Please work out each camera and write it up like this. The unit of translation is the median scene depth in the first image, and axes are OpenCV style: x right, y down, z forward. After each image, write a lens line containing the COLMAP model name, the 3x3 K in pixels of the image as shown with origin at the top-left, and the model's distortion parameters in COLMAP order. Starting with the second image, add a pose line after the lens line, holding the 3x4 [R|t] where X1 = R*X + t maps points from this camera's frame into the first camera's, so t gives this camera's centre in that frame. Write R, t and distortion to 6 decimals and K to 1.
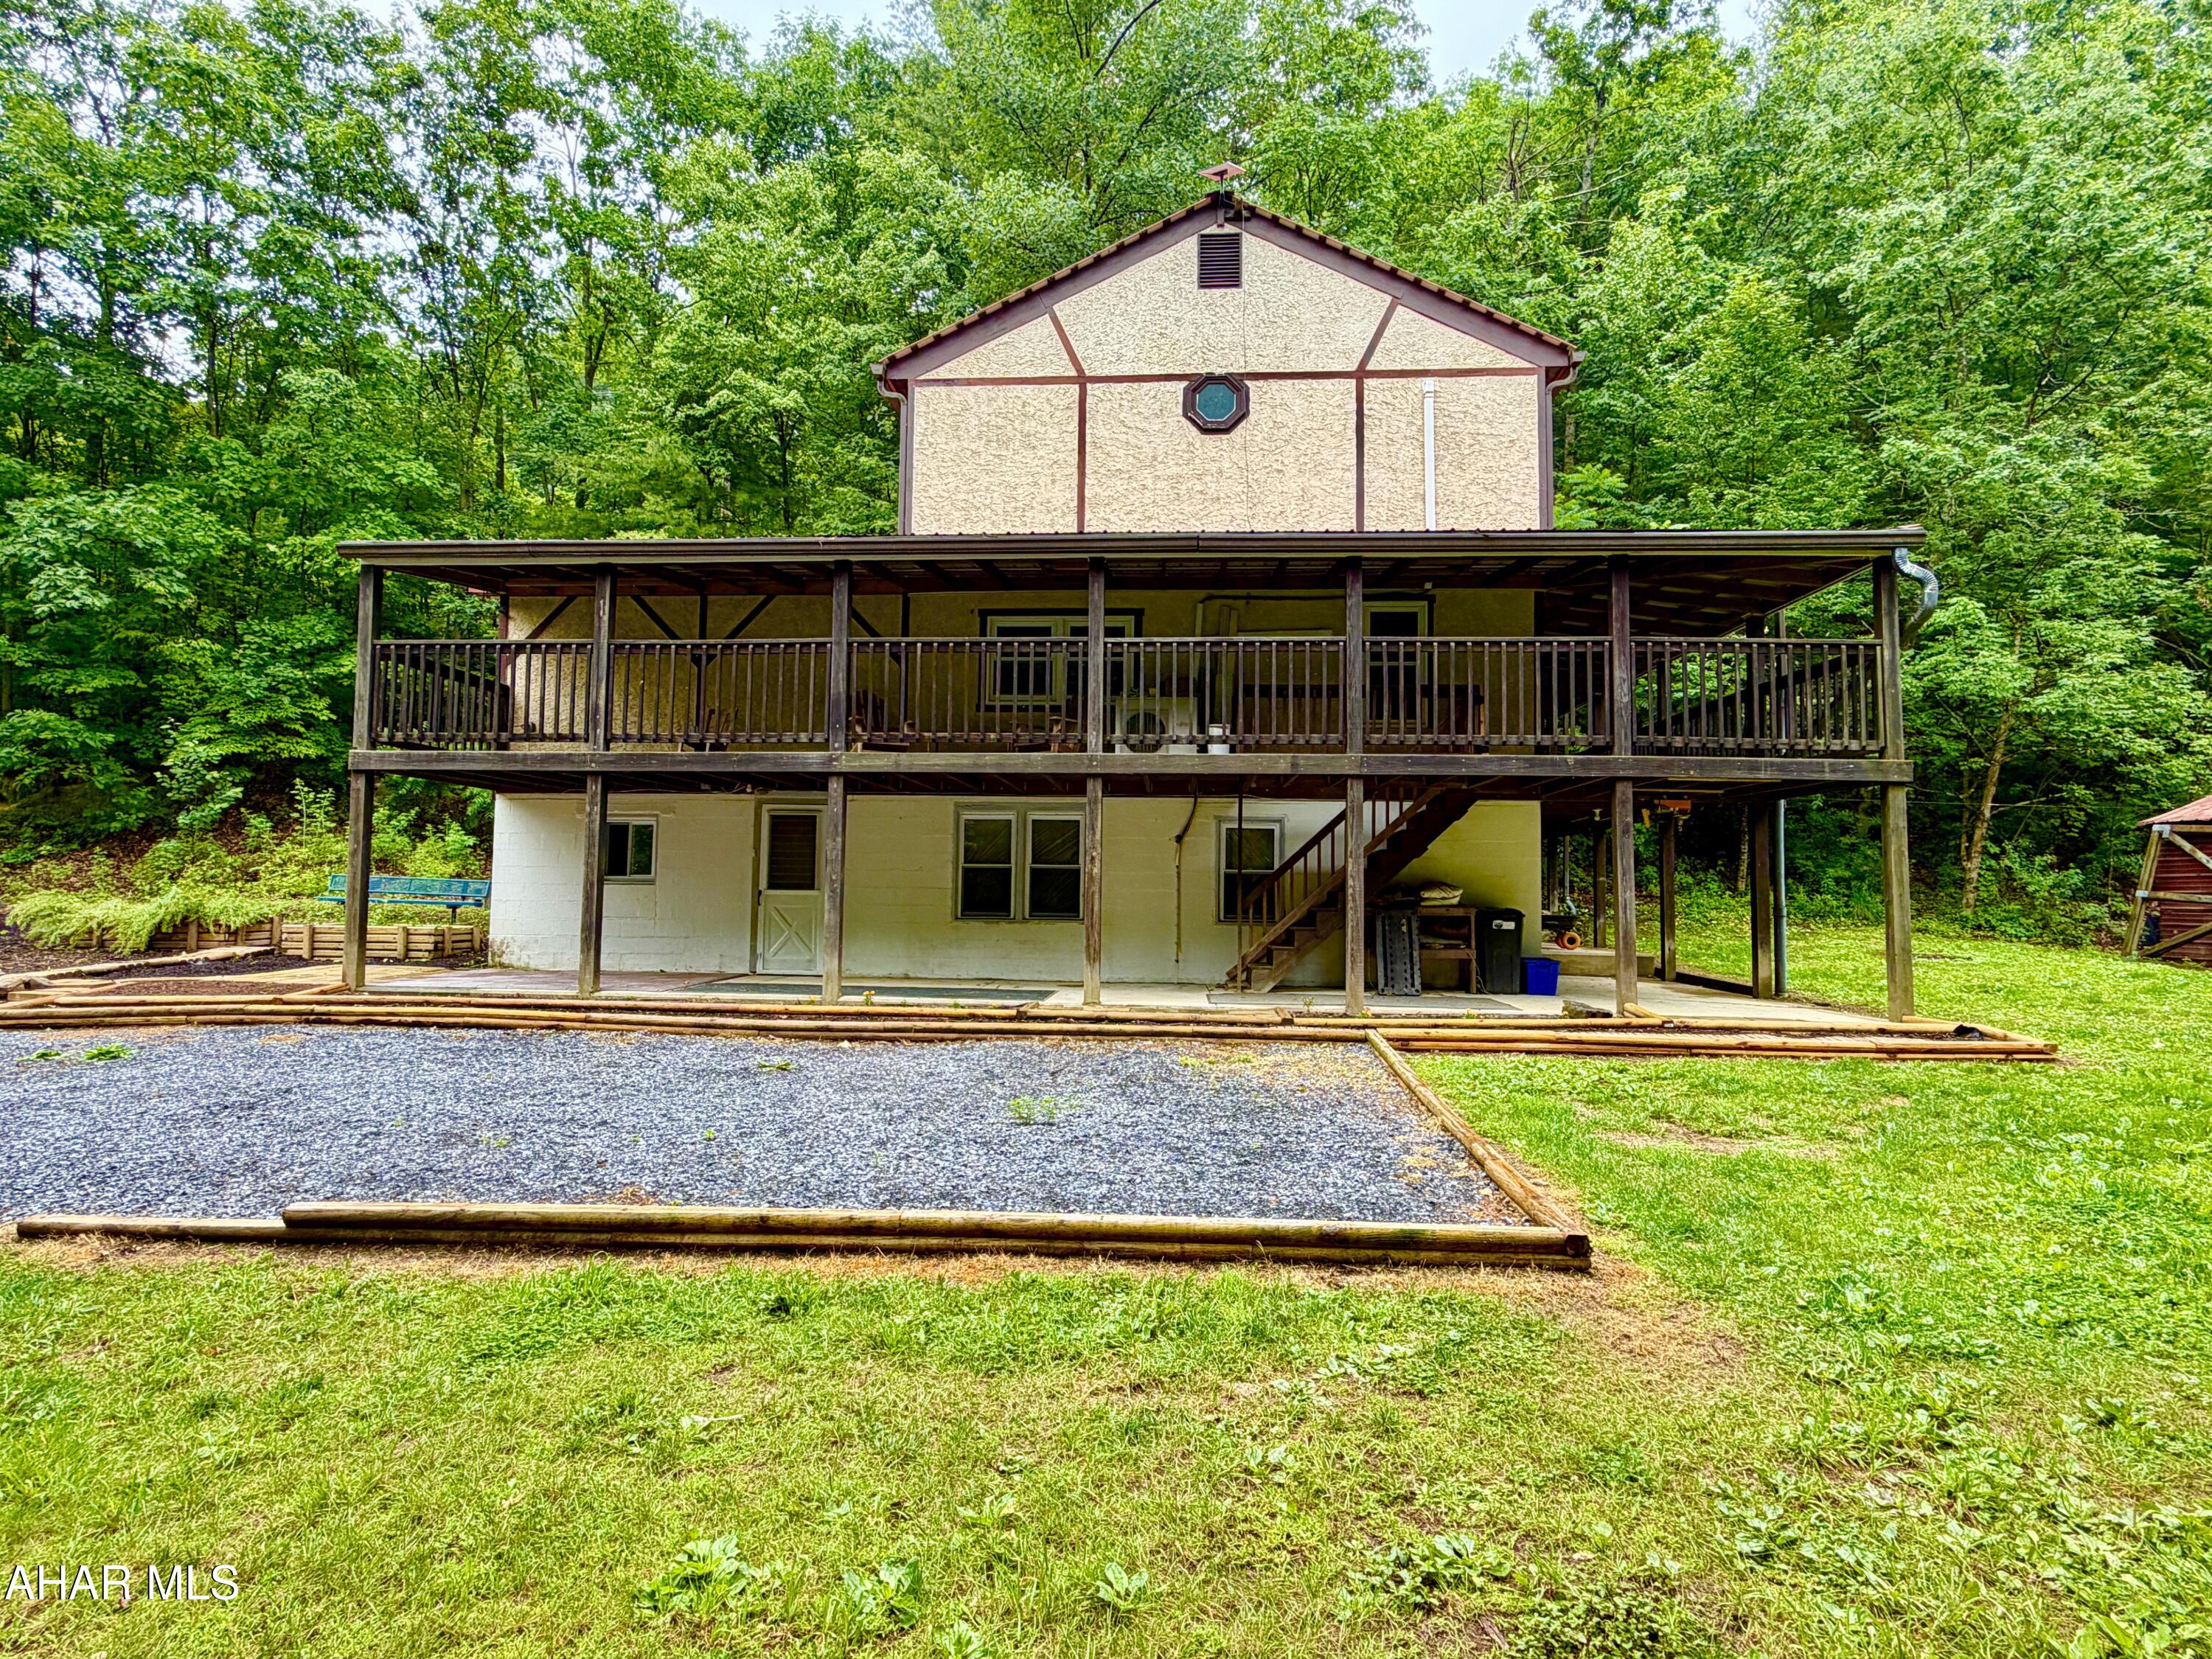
lens RADIAL K [[1170.2, 0, 1106.0], [0, 1170.2, 829.5], [0, 0, 1]] dist [-0.003621, 0.001131]
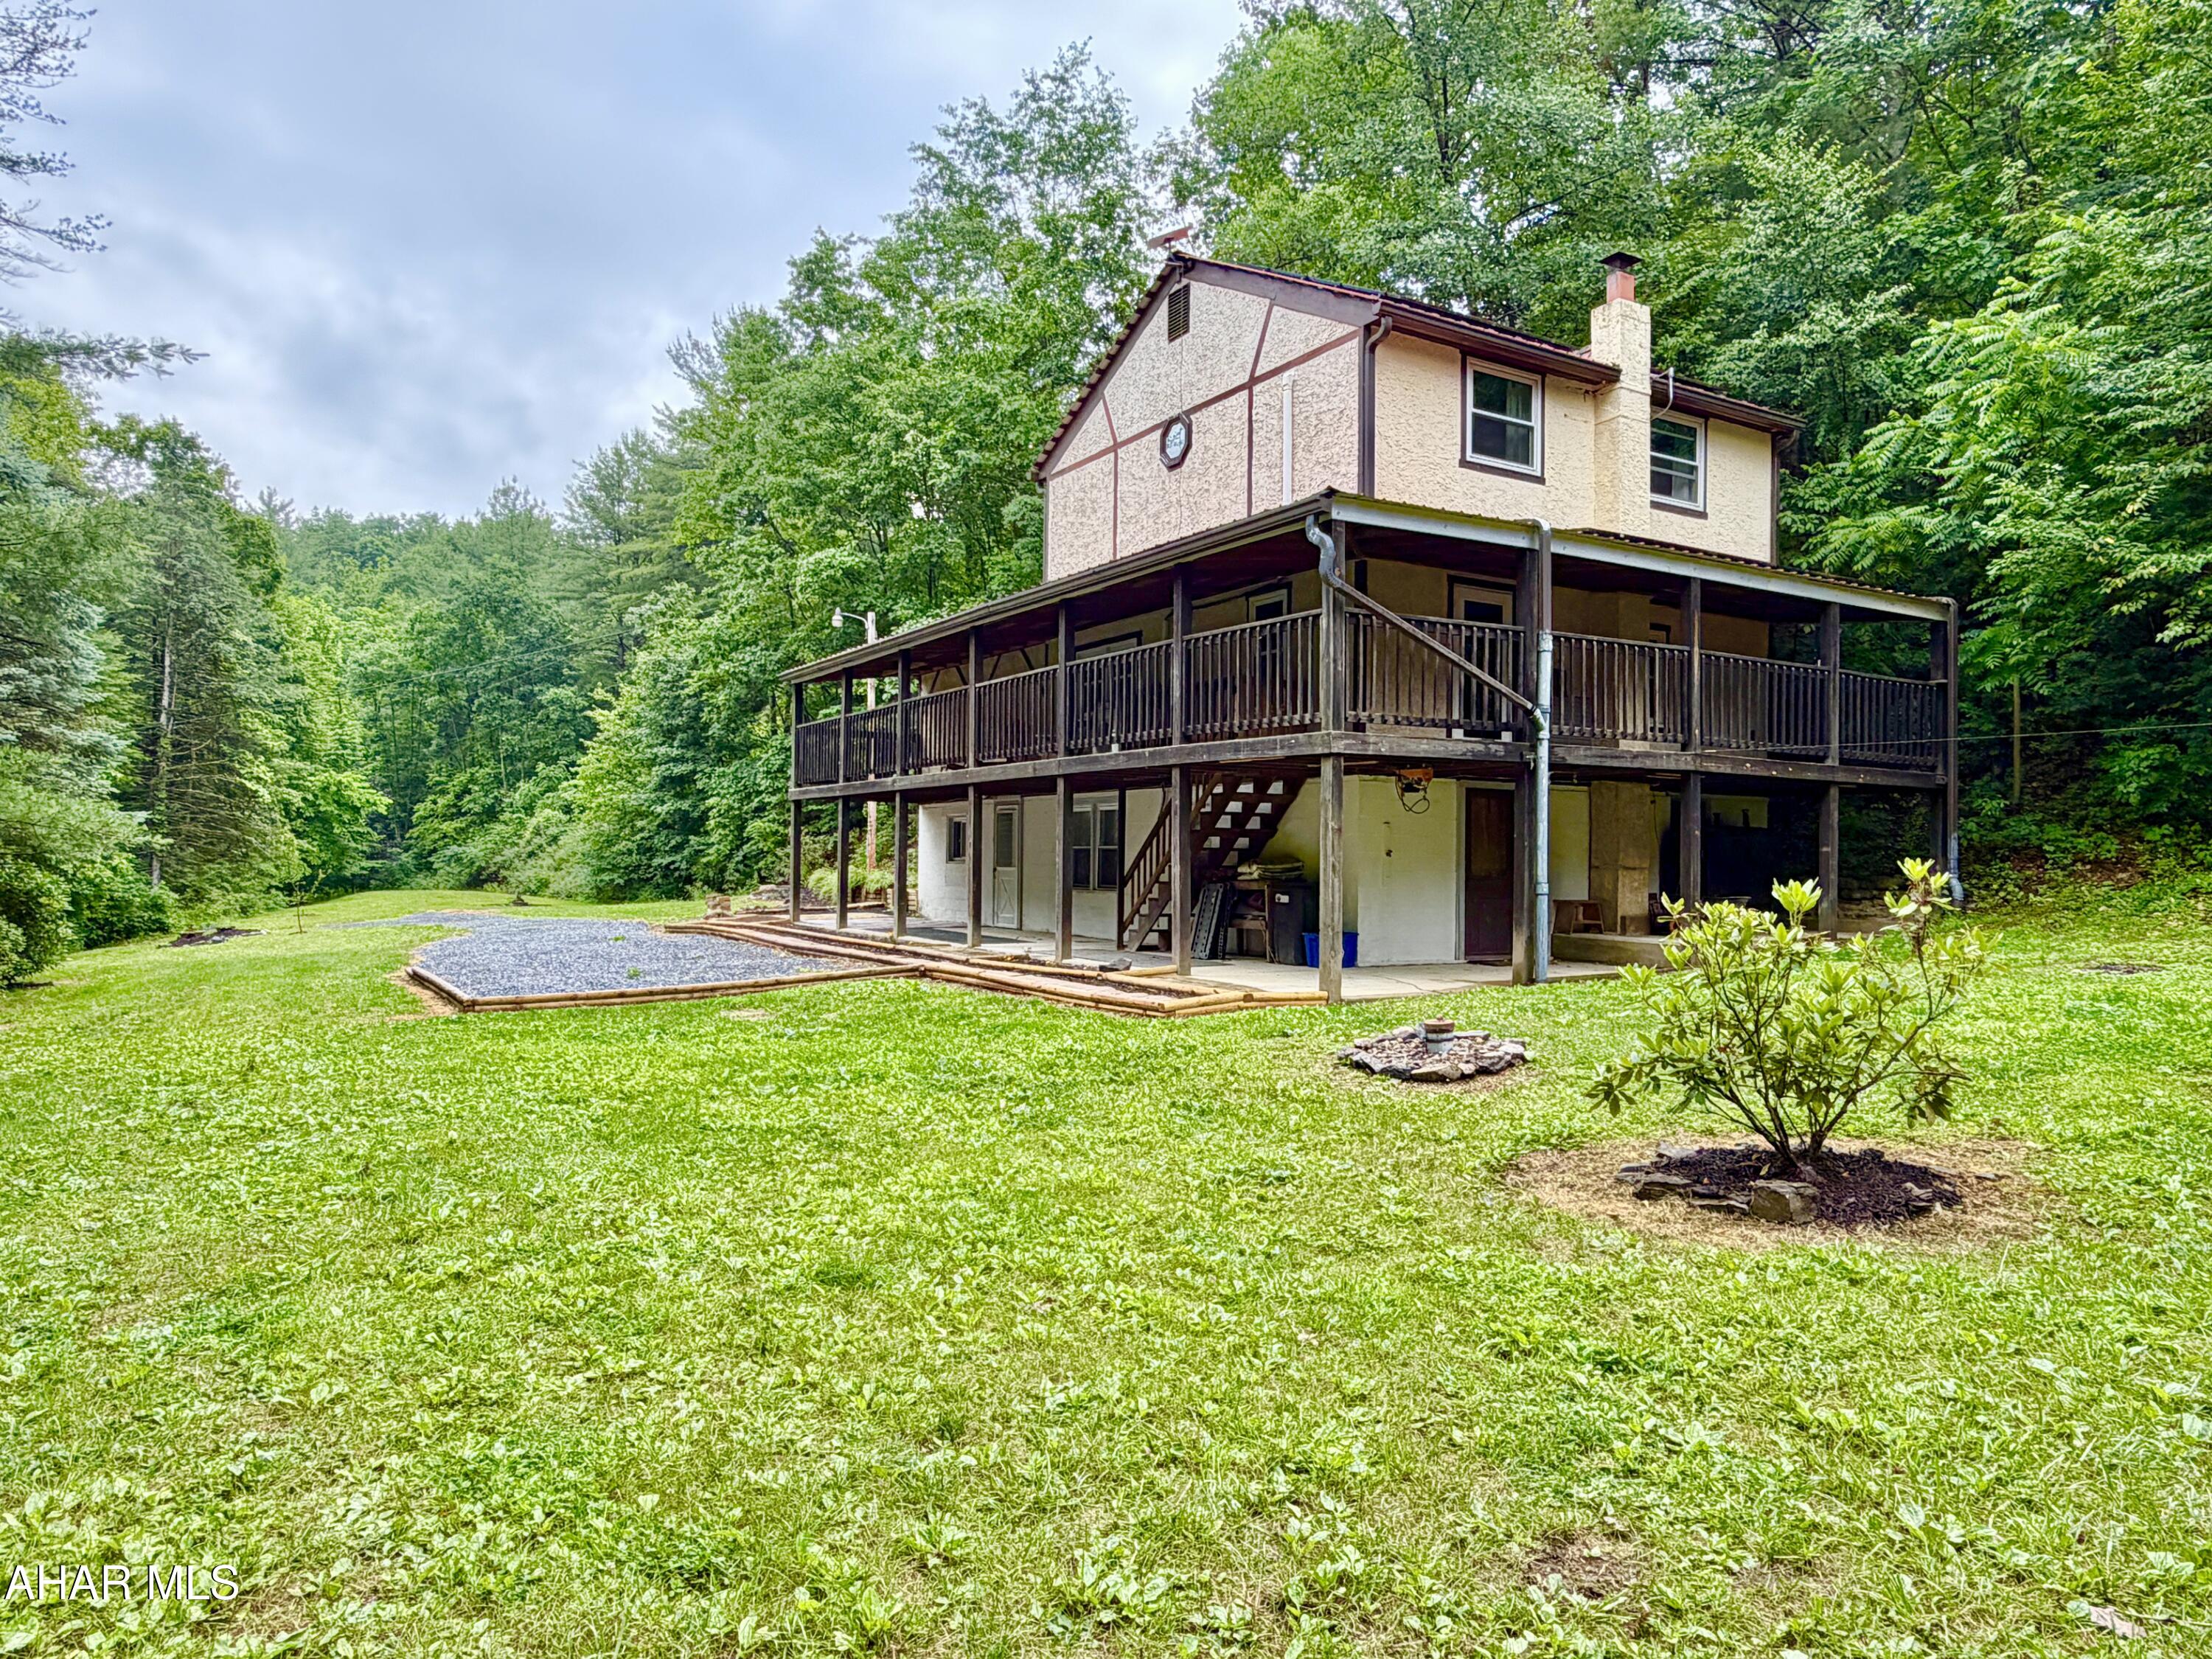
lens RADIAL K [[1415.7, 0, 1106.0], [0, 1415.7, 829.5], [0, 0, 1]] dist [-0.003447, 0.000154]
pose [[0.577510, -0.023724, -0.816039, 1.165104], [0.044255, 0.999018, 0.002276, 0.008627], [0.815183, -0.037429, 0.577992, 0.128436]]
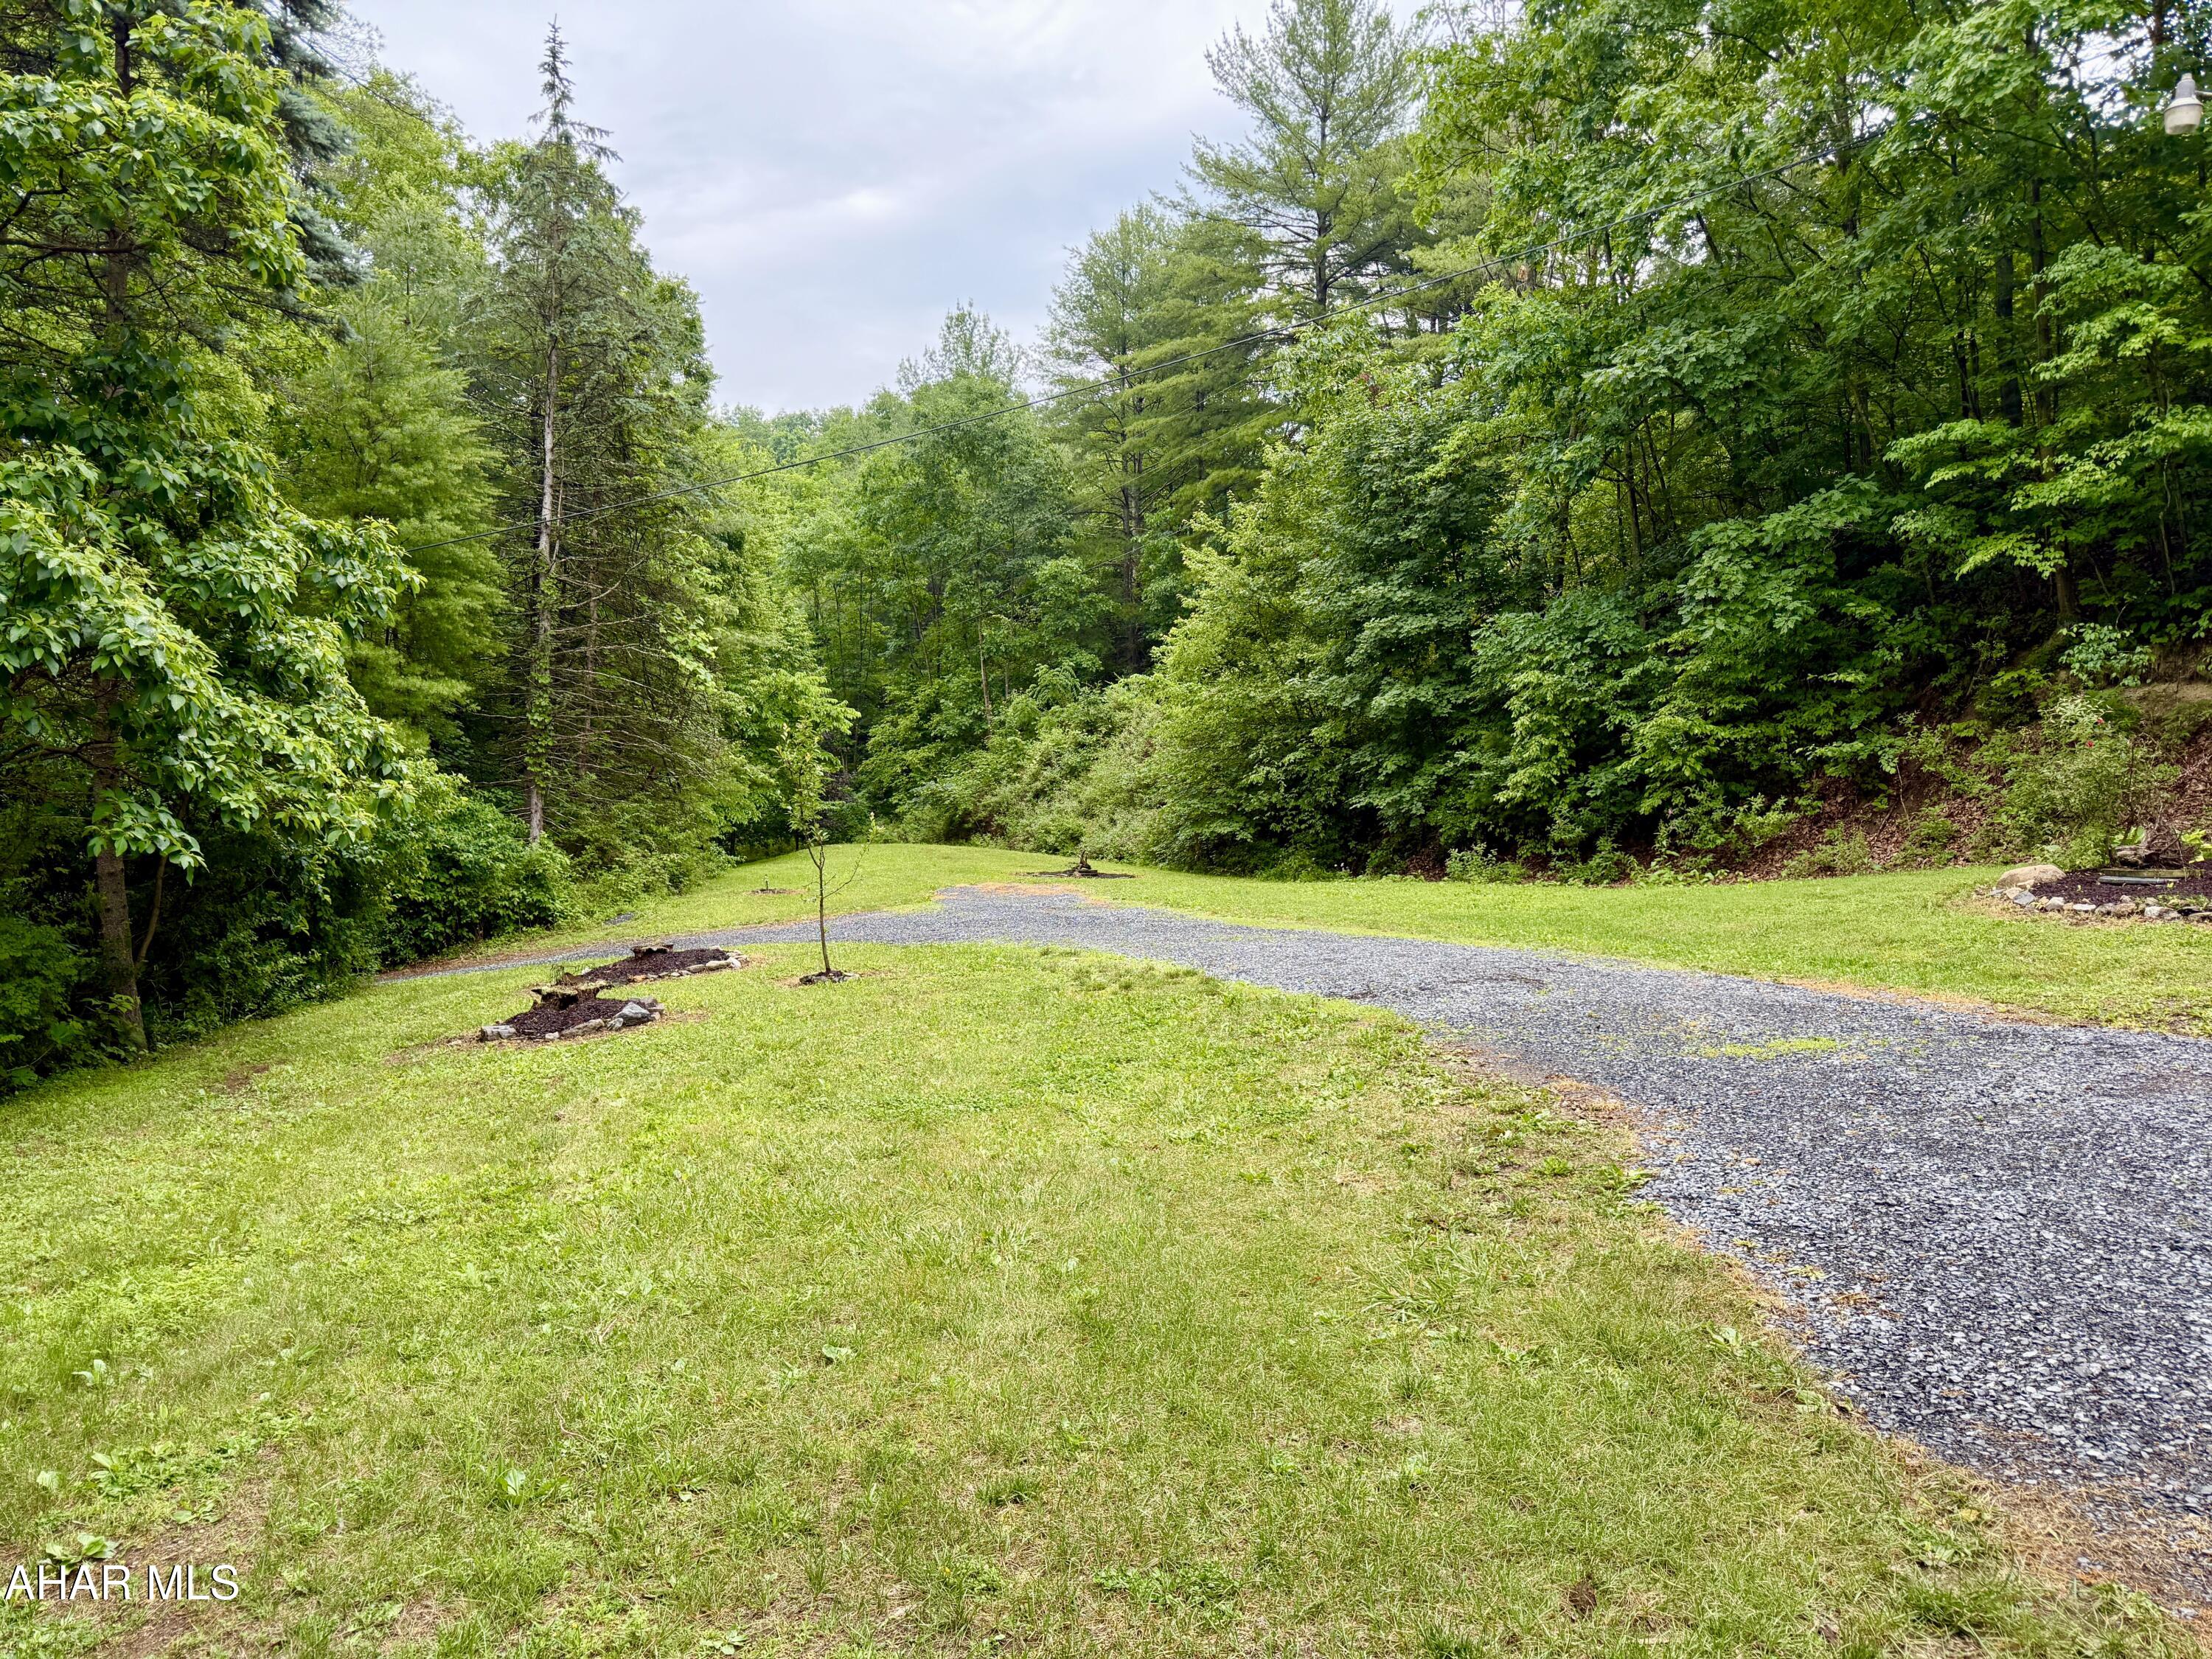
lens RADIAL K [[1518.2, 0, 1106.0], [0, 1518.2, 829.5], [0, 0, 1]] dist [0.063670, -0.000458]
pose [[0.348211, 0.009058, -0.937373, -0.515315], [0.044806, 0.998650, 0.026295, 0.015550], [0.936345, -0.051156, 0.347335, 0.217738]]
